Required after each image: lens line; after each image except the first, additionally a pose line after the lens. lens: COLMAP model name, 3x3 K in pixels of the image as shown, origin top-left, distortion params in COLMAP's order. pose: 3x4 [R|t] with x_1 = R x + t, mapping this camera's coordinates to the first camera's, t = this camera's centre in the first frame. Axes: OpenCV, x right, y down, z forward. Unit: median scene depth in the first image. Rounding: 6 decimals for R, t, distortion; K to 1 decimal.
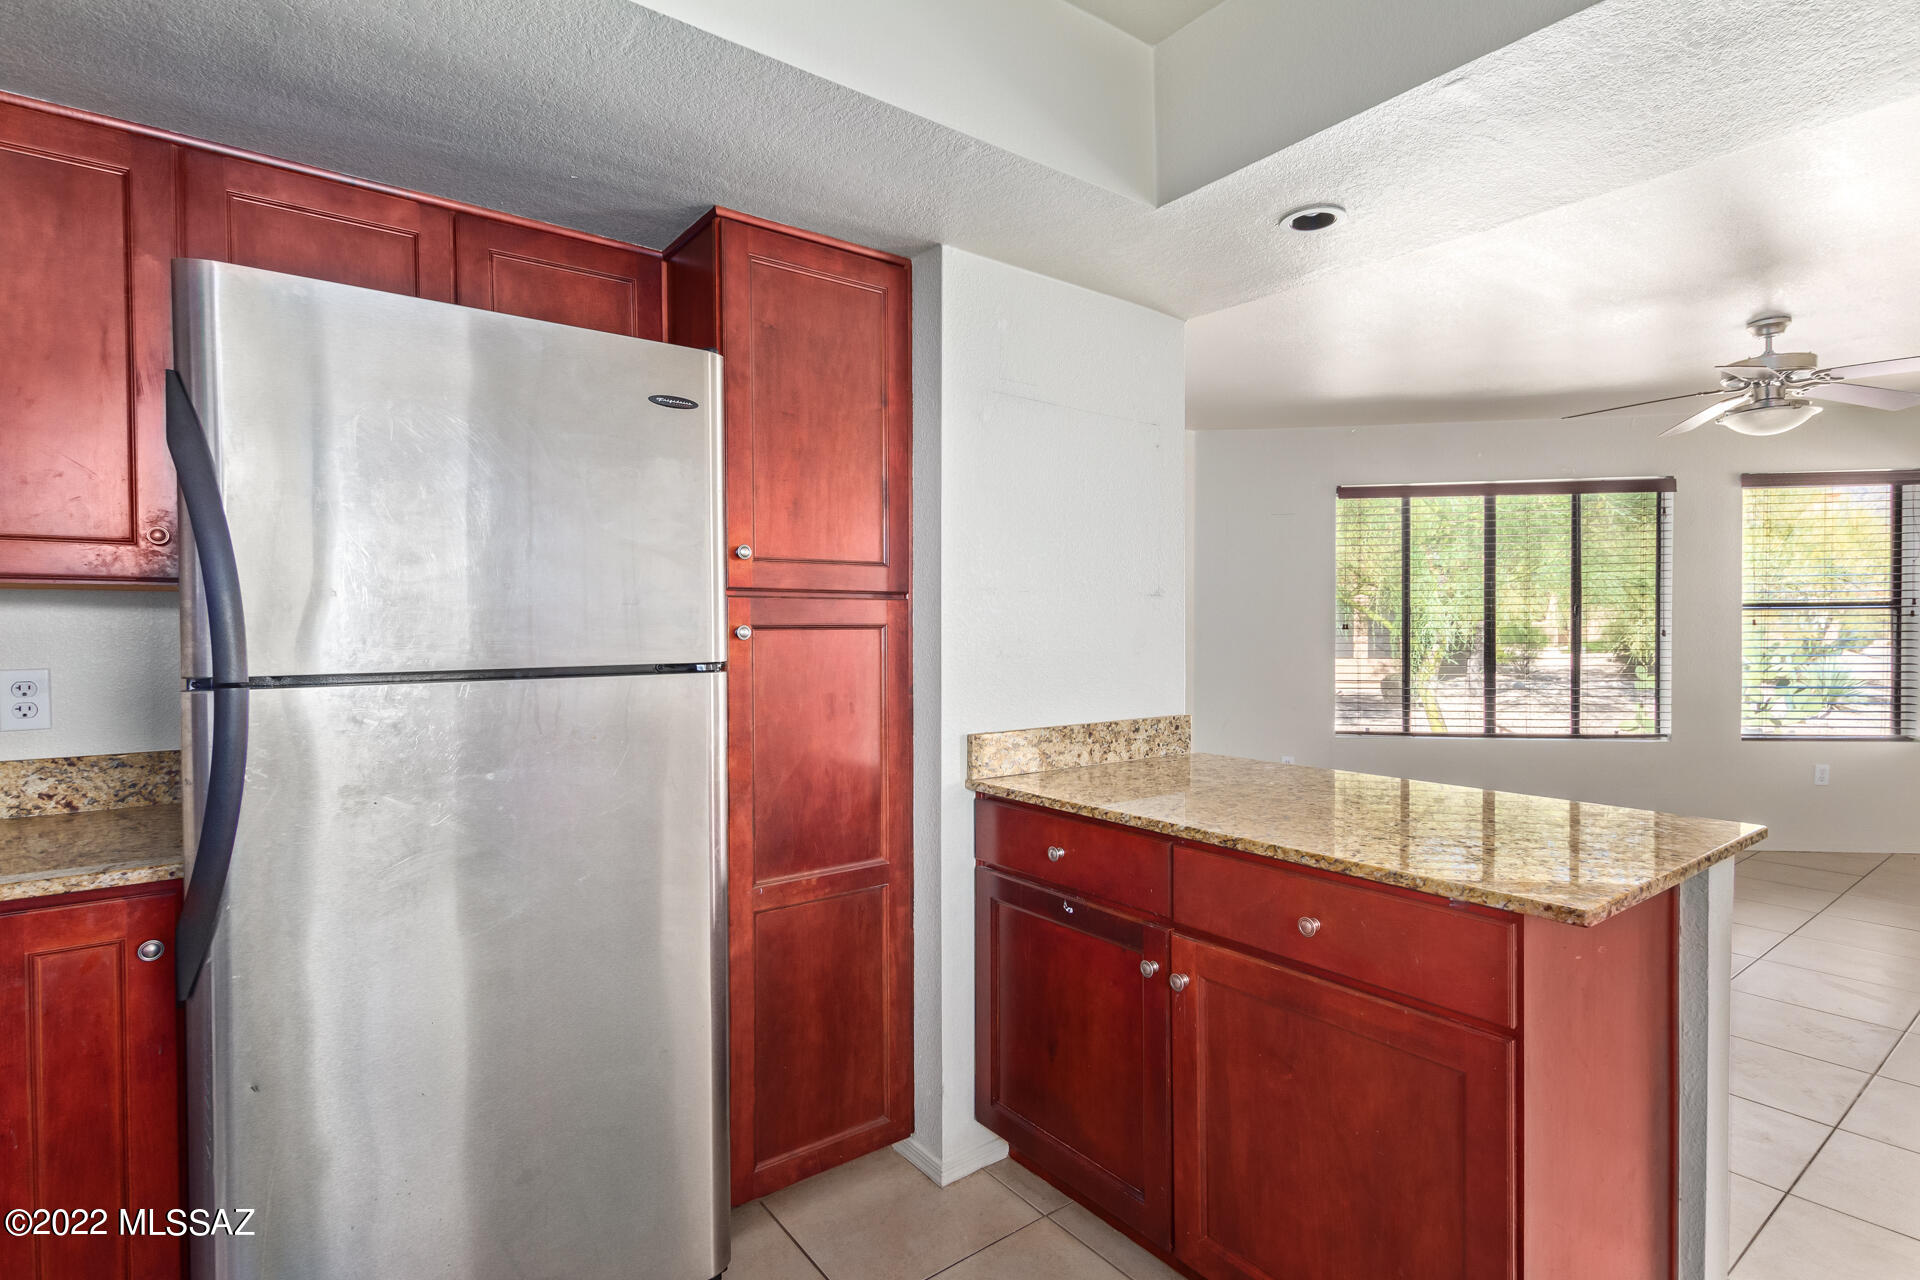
lens RADIAL K [[933.6, 0, 948.8], [0, 933.6, 641.8], [0, 0, 1]] dist [0.013436, -0.004242]
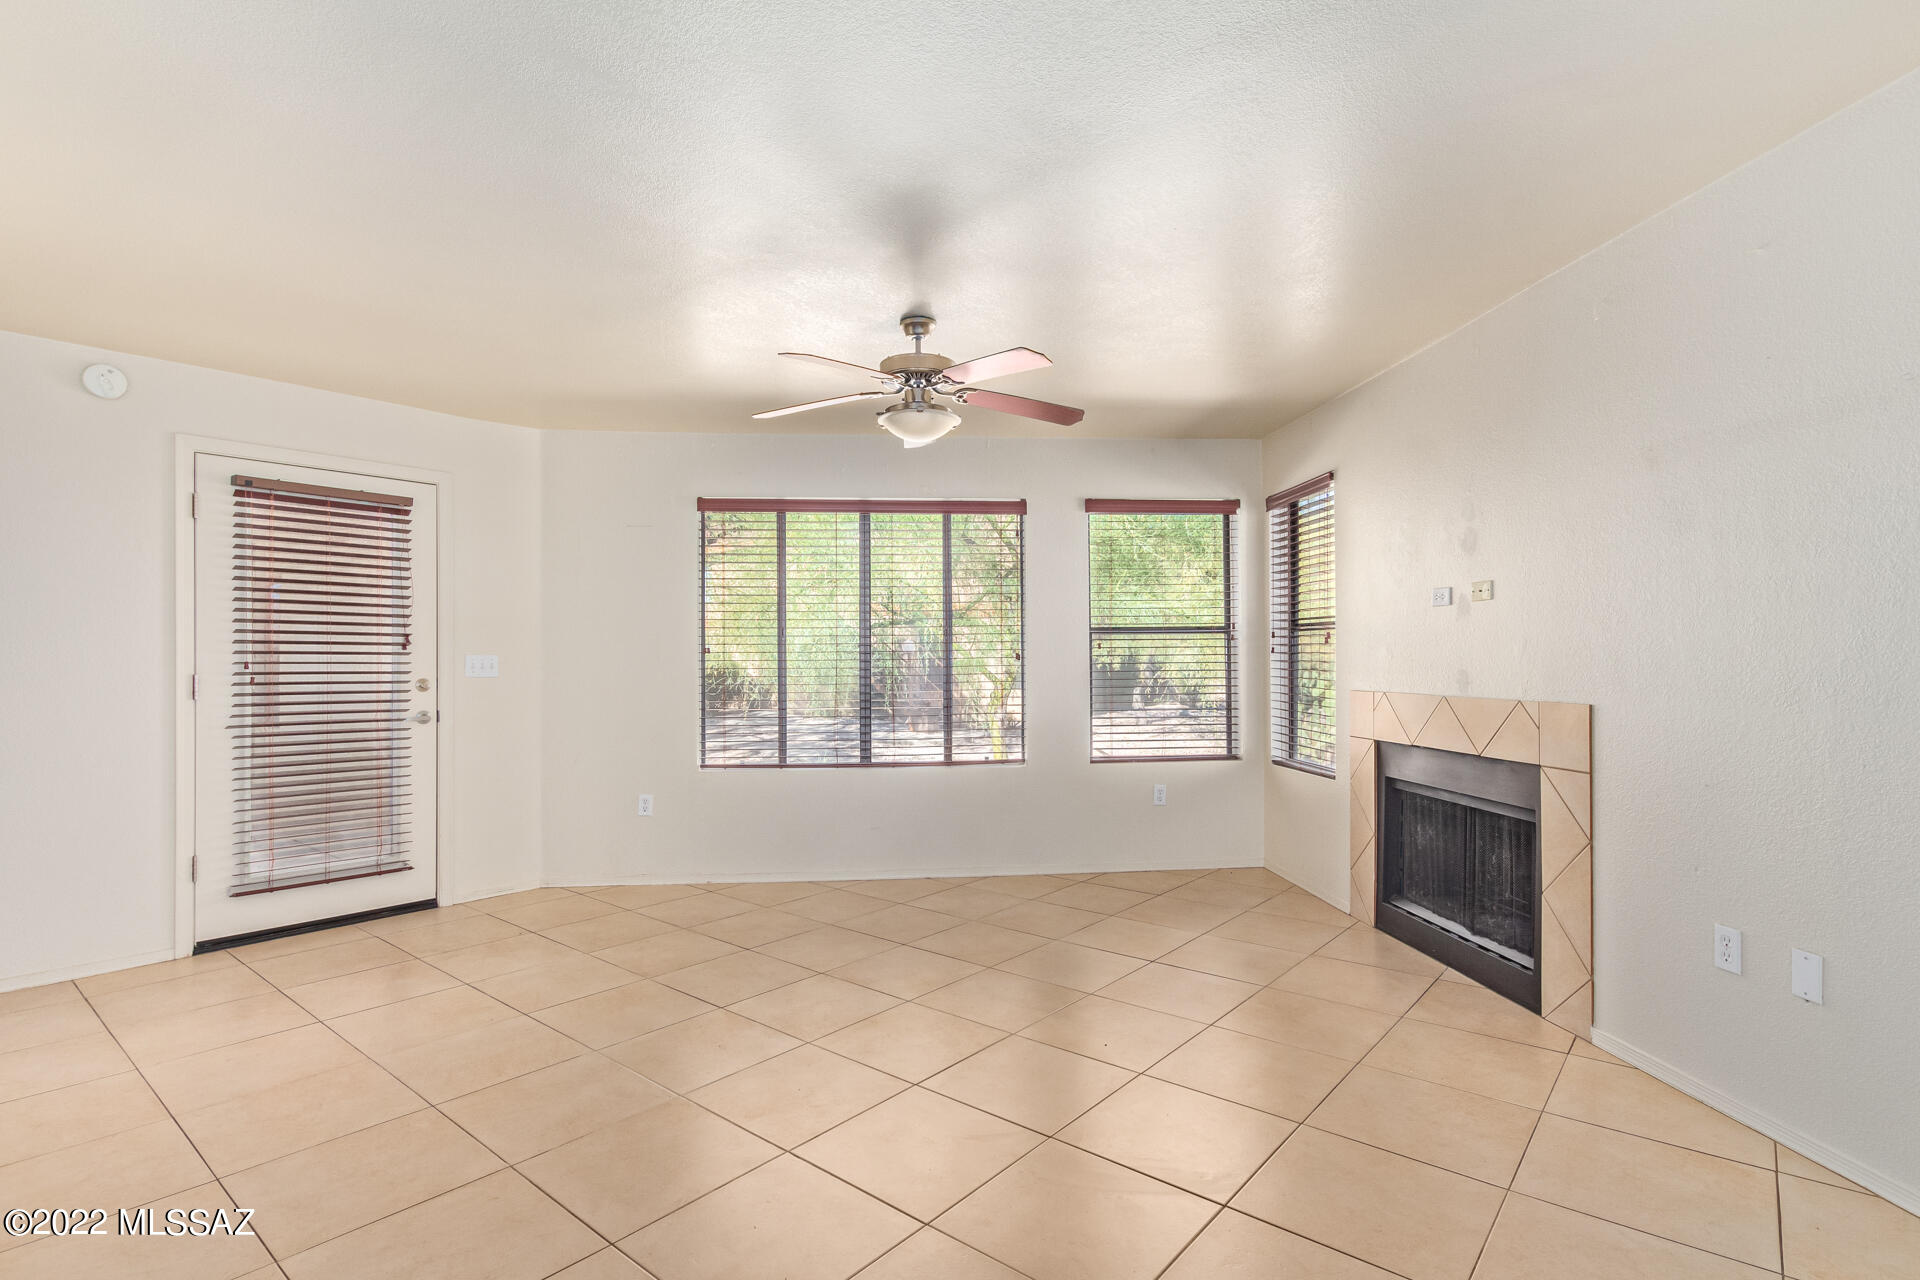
lens RADIAL K [[932.2, 0, 972.5], [0, 932.2, 647.5], [0, 0, 1]] dist [0.004478, 0.000028]
pose [[0.973036, 0.001980, 0.230647, 0.493120], [0.005134, 0.999530, -0.030239, 0.011282], [-0.230598, 0.030608, 0.972568, 0.059560]]
